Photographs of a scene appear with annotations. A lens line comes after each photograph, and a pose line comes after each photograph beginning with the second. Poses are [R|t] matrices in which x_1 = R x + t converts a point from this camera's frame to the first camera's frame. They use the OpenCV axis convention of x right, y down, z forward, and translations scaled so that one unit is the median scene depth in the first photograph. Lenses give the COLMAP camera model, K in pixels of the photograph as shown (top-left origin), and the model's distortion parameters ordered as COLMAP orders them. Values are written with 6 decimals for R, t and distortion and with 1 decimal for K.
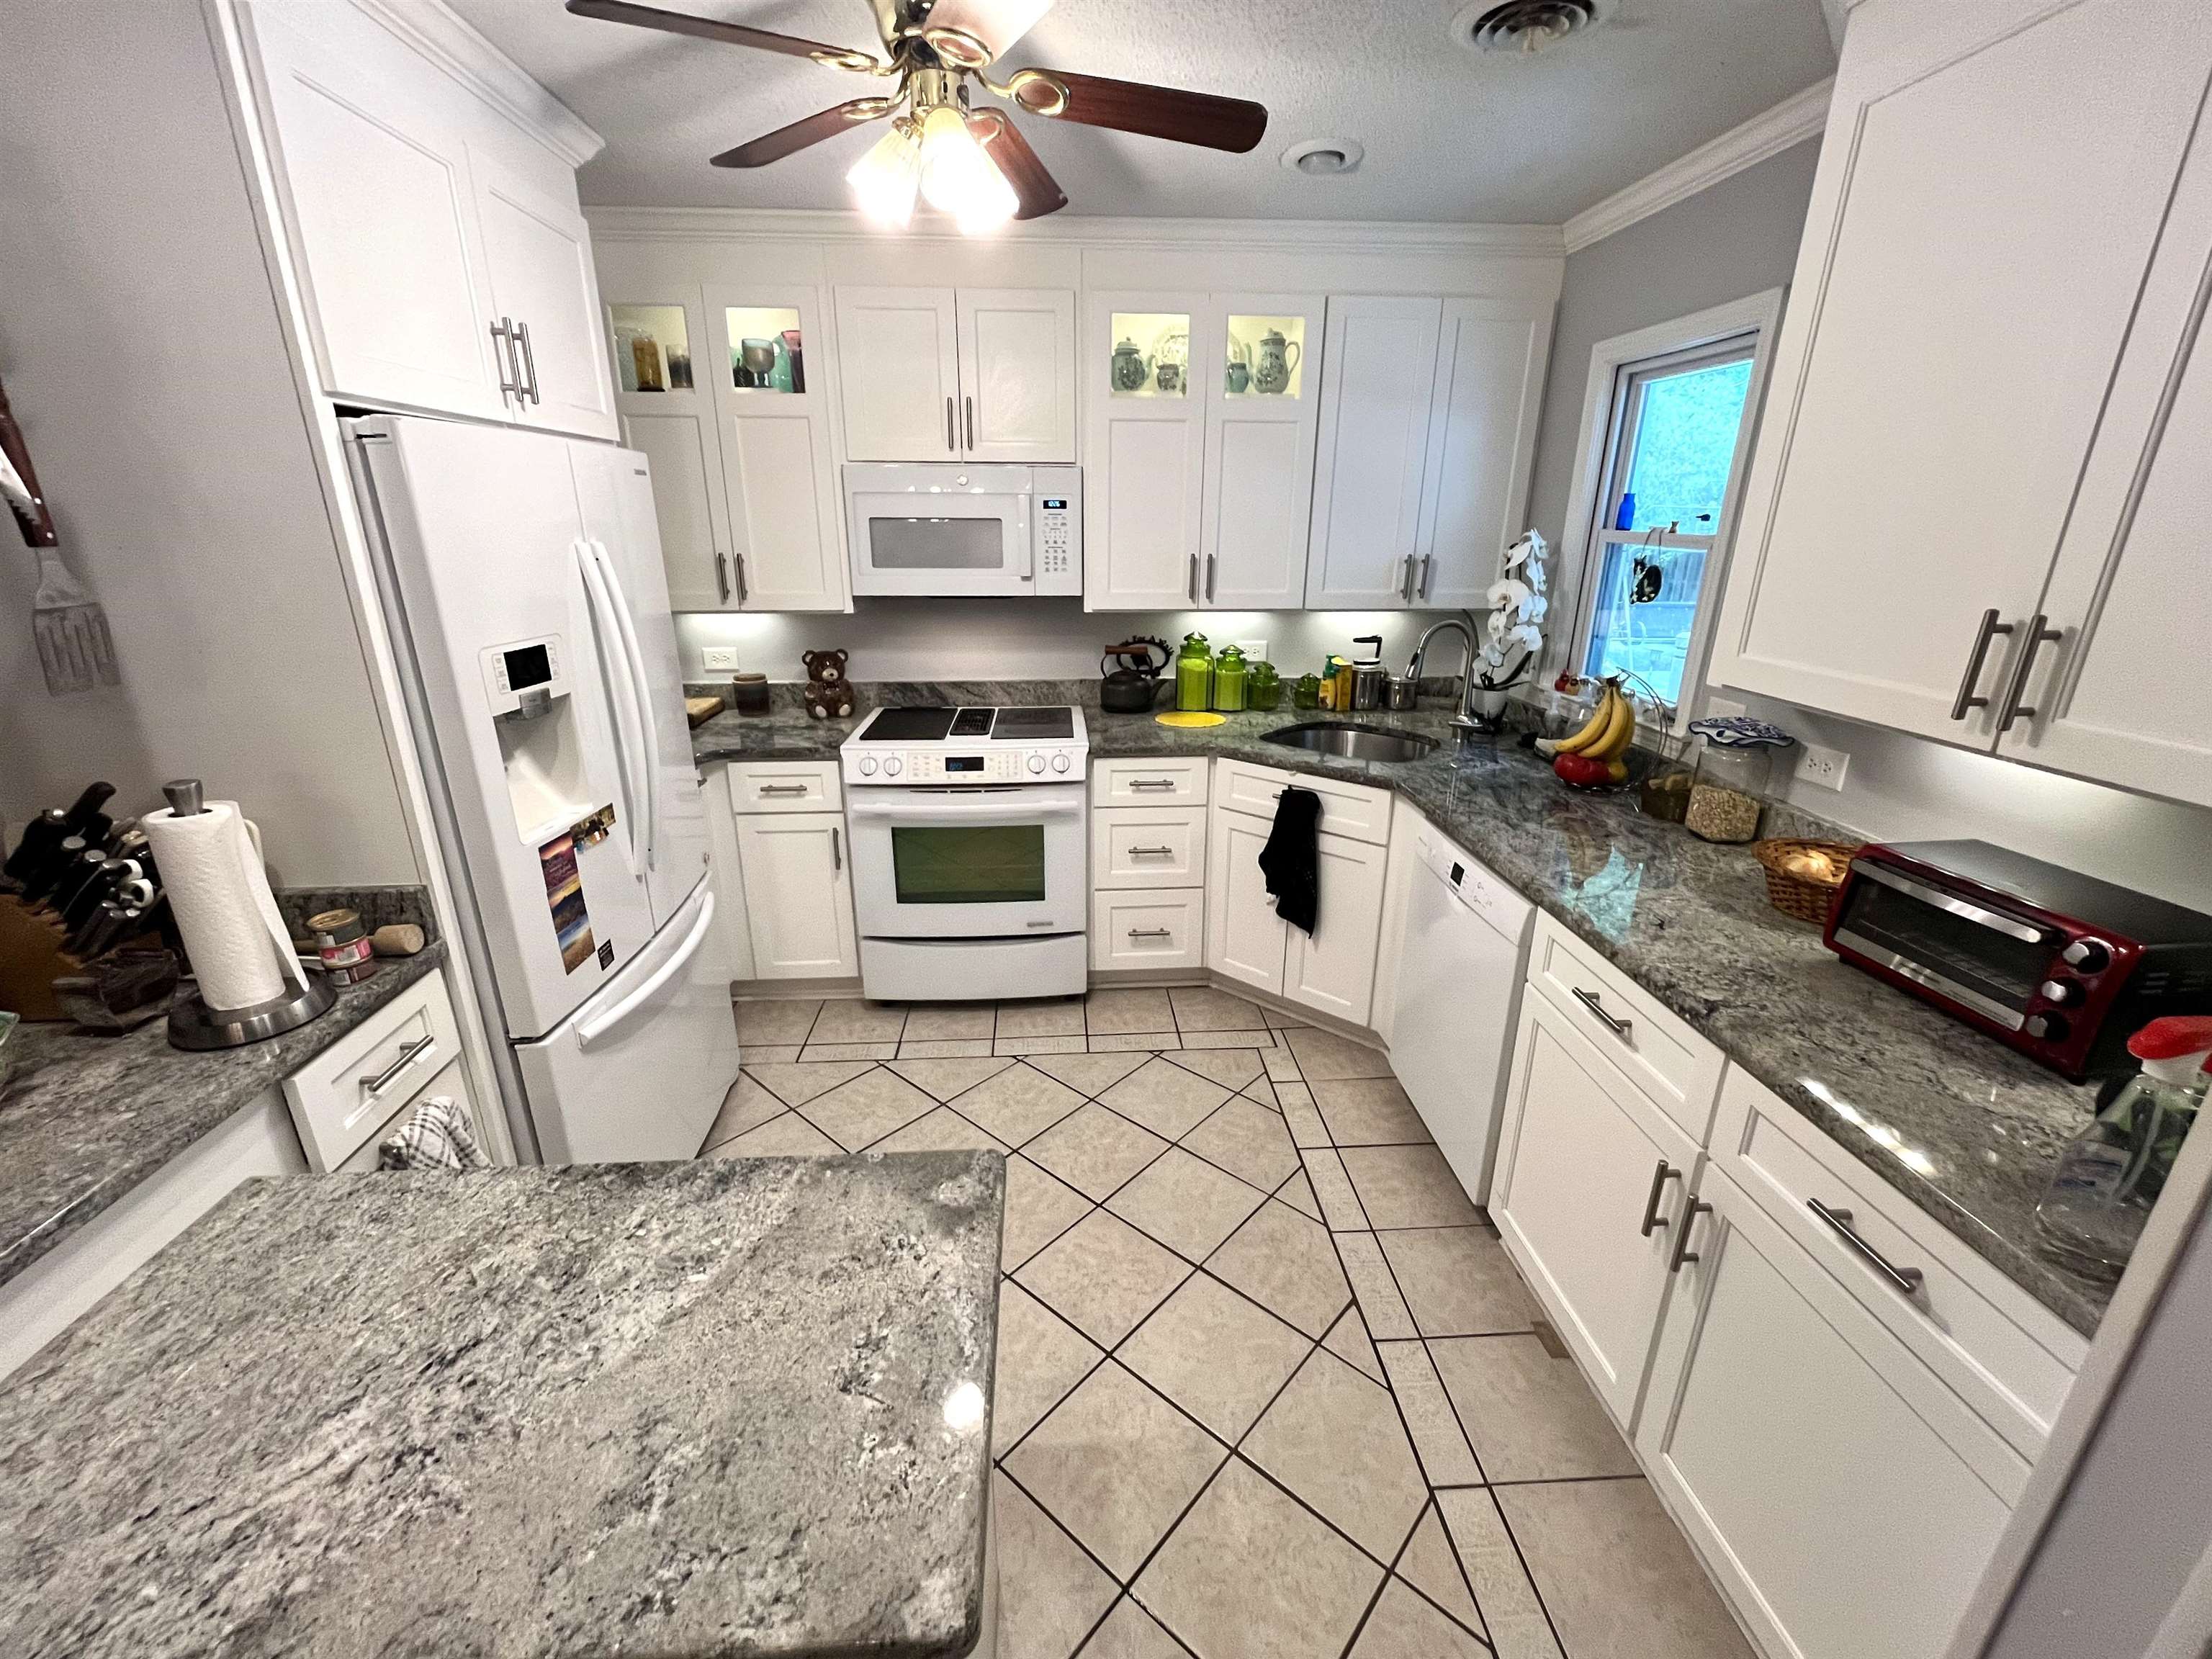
lens RADIAL K [[911.8, 0, 1105.4], [0, 911.8, 828.2], [0, 0, 1]] dist [-0.003421, 0.000638]
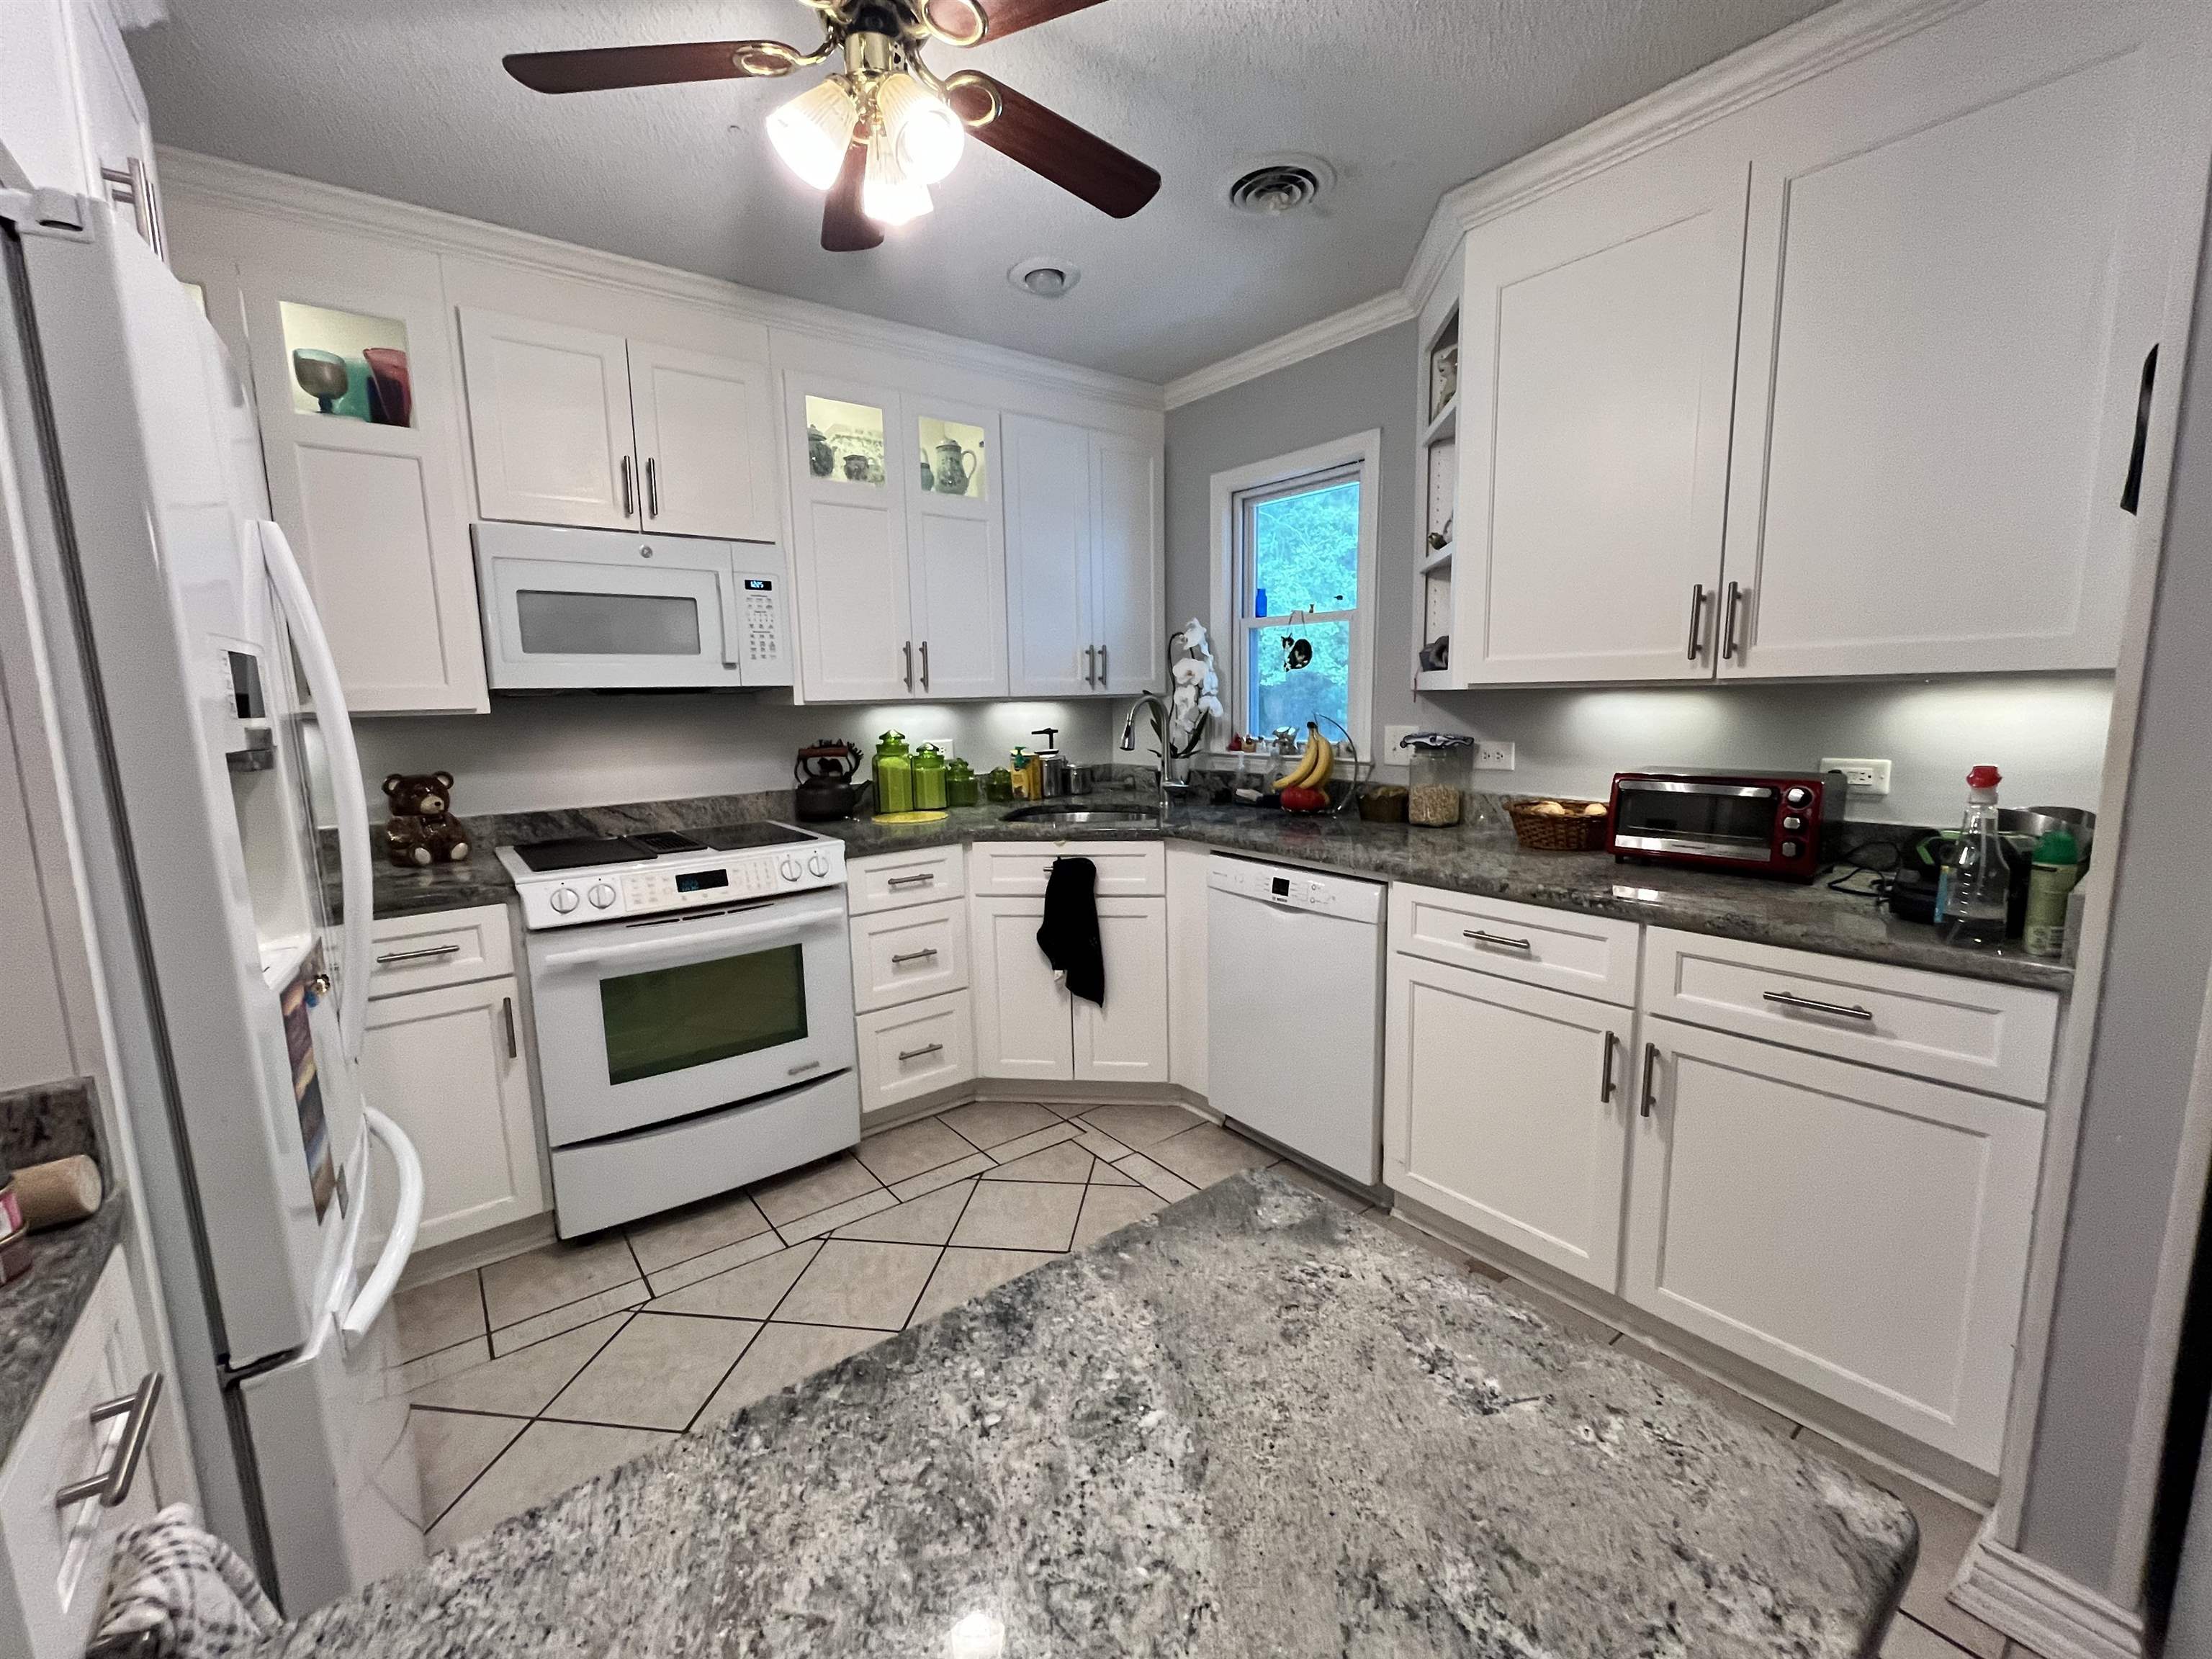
lens RADIAL K [[911.8, 0, 1103.5], [0, 911.8, 828.0], [0, 0, 1]] dist [-0.003421, 0.000638]
pose [[0.828044, -0.103170, 0.551088, -0.506372], [0.205398, 0.970410, -0.126951, 0.099903], [-0.521684, 0.218313, 0.824733, 0.244870]]
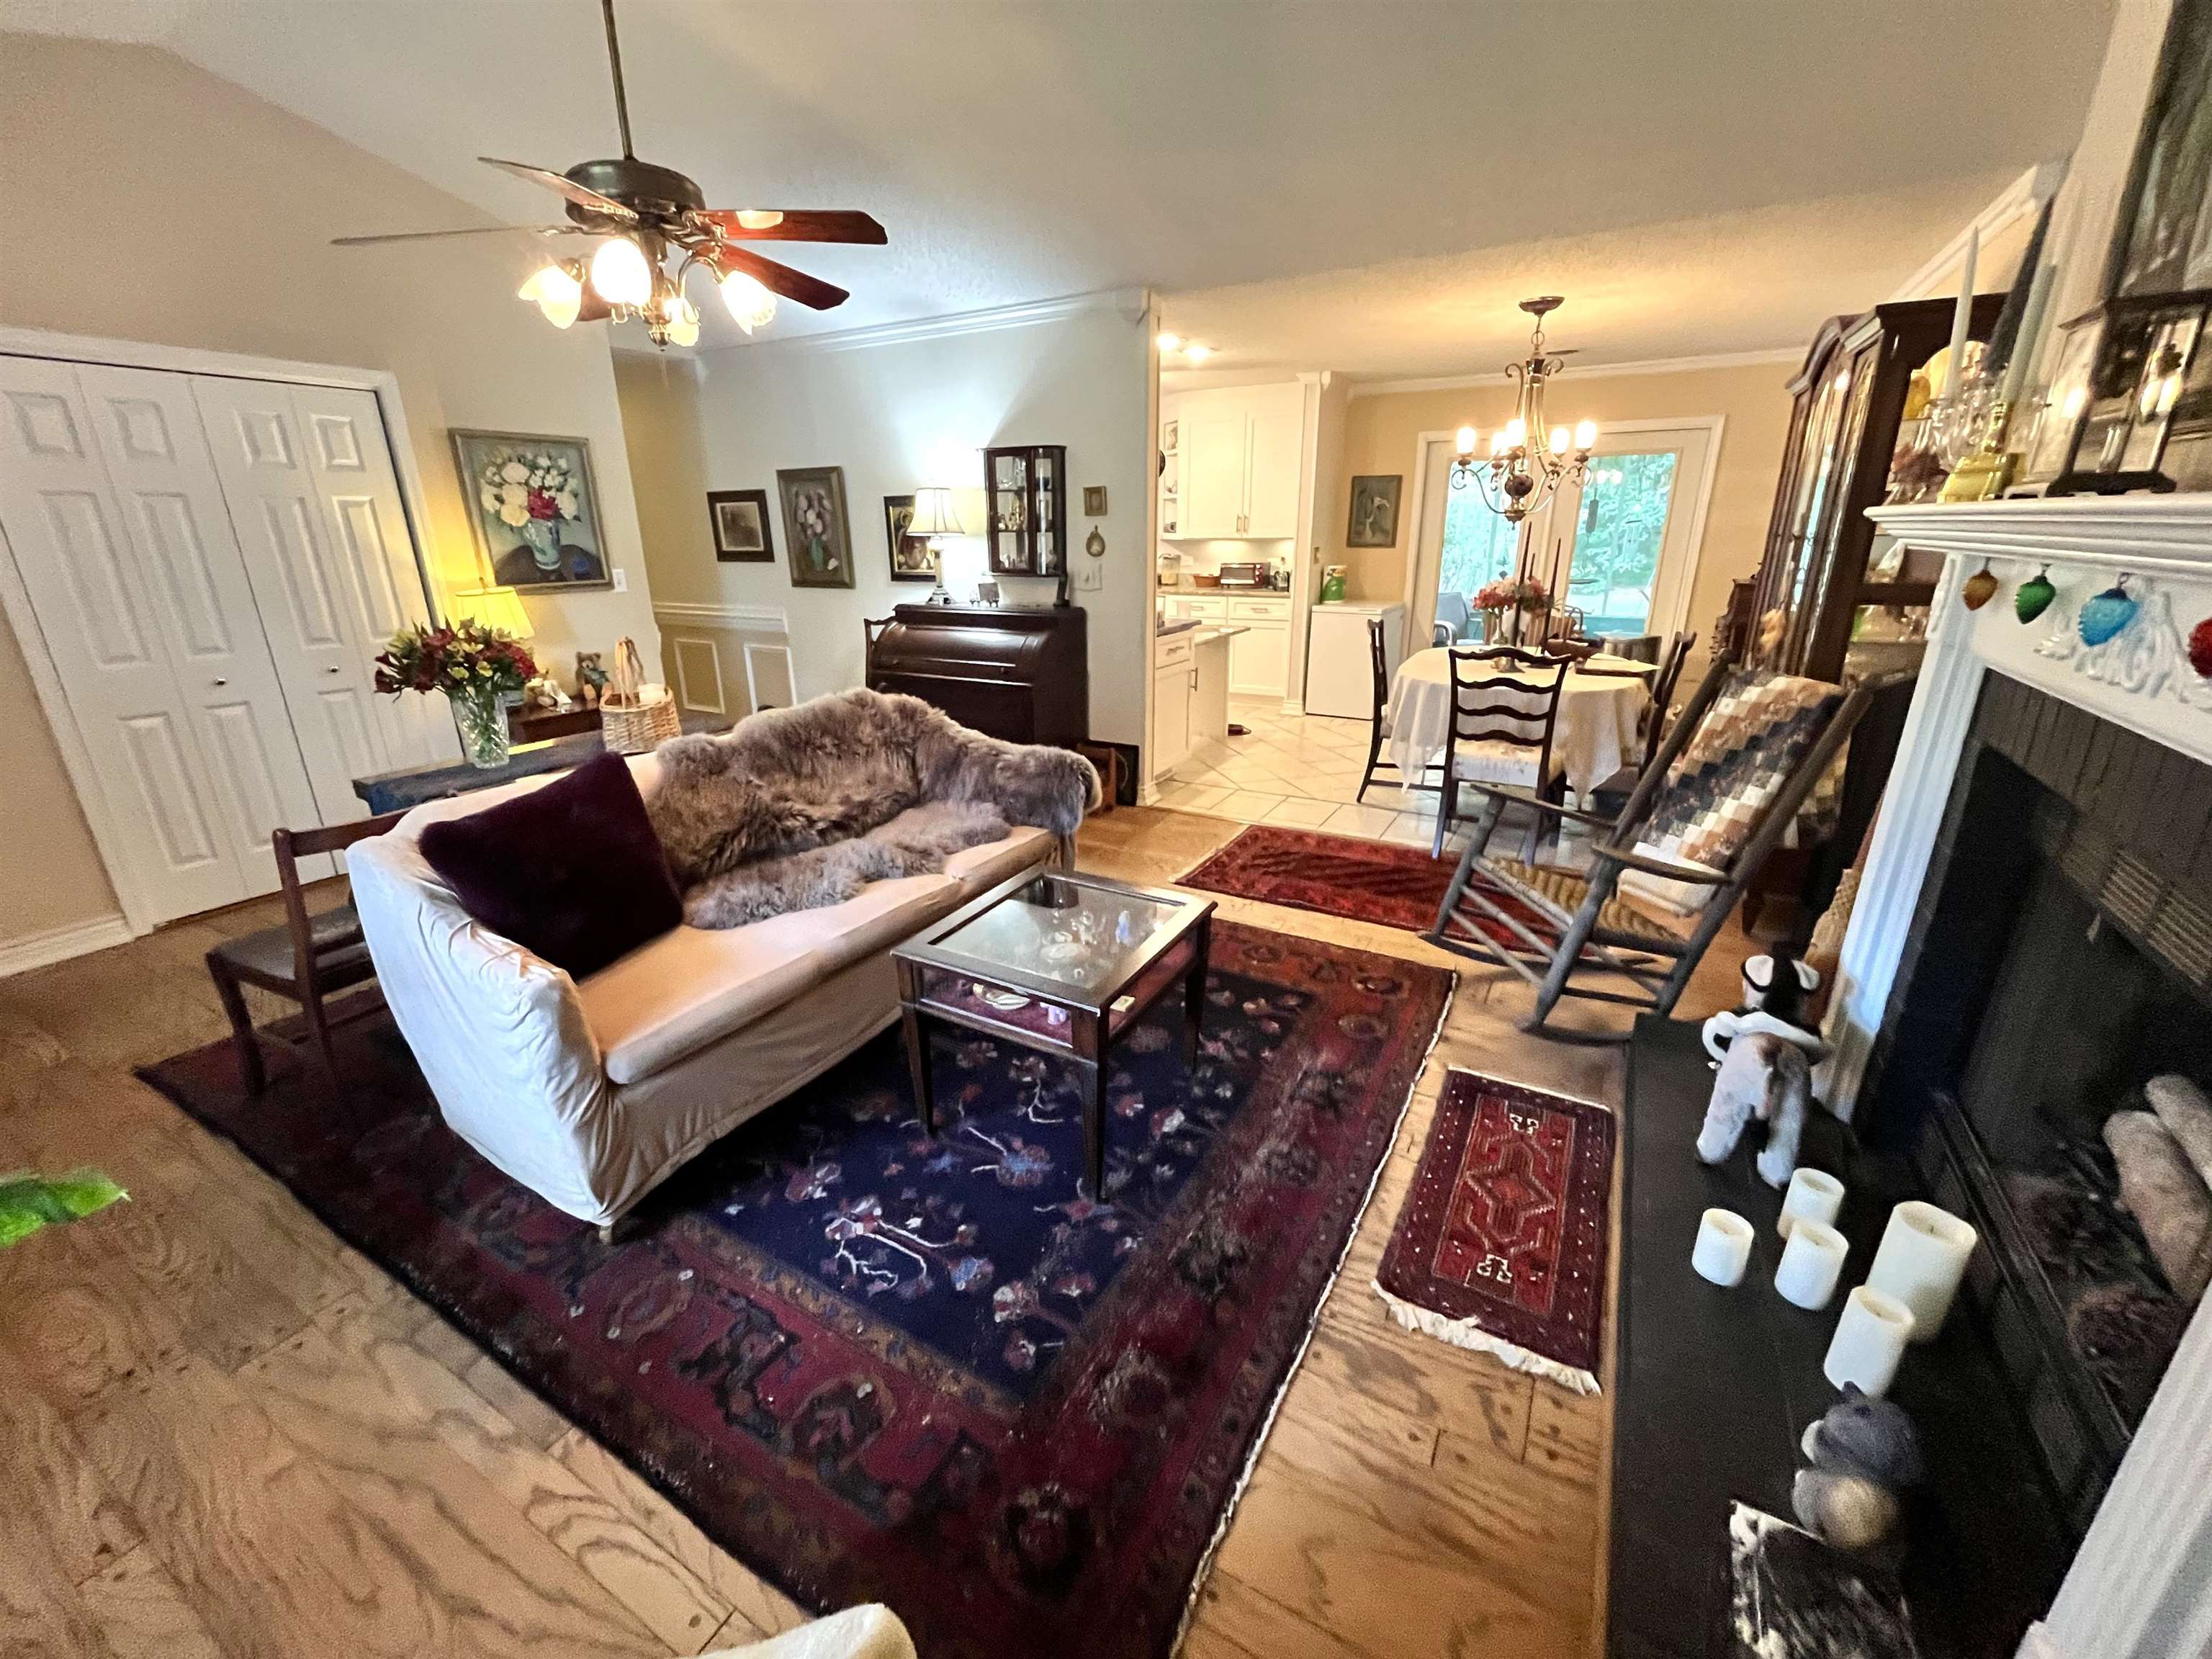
lens RADIAL K [[911.8, 0, 1100.6], [0, 911.8, 832.1], [0, 0, 1]] dist [-0.003421, 0.000638]
pose [[0.553270, -0.277523, 0.785413, -3.539089], [0.283401, 0.949337, 0.135808, 0.499904], [-0.783311, 0.147449, 0.603890, -1.201097]]
